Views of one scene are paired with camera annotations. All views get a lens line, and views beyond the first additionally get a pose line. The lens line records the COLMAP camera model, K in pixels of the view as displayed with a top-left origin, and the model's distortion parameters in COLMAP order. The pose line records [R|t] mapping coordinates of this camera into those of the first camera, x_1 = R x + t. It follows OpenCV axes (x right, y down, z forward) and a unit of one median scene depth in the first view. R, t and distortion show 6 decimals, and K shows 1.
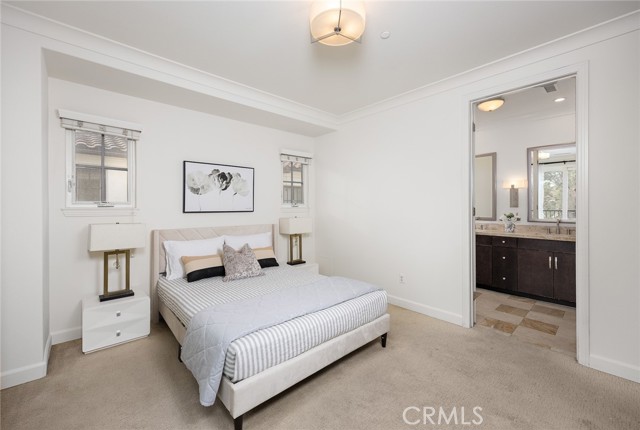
lens RADIAL K [[265.5, 0, 319.1], [0, 265.5, 206.6], [0, 0, 1]] dist [0.001426, 0.000182]
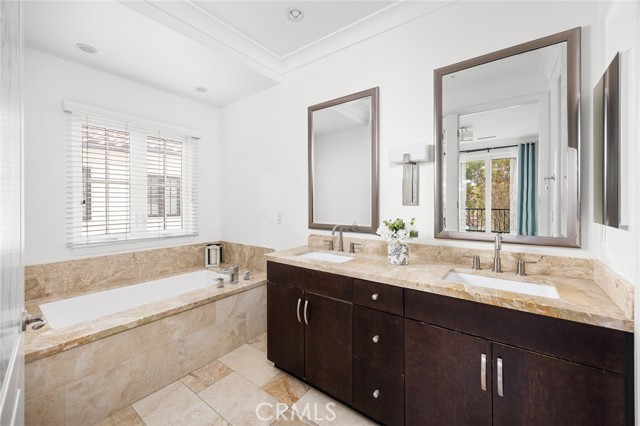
lens RADIAL K [[263.9, 0, 321.8], [0, 263.9, 204.4], [0, 0, 1]] dist [0.000417, -0.000022]
pose [[0.979669, -0.000178, 0.200623, 0.327471], [0.000361, 1.000000, -0.000875, 0.000705], [-0.200622, 0.000930, 0.979668, 0.388347]]
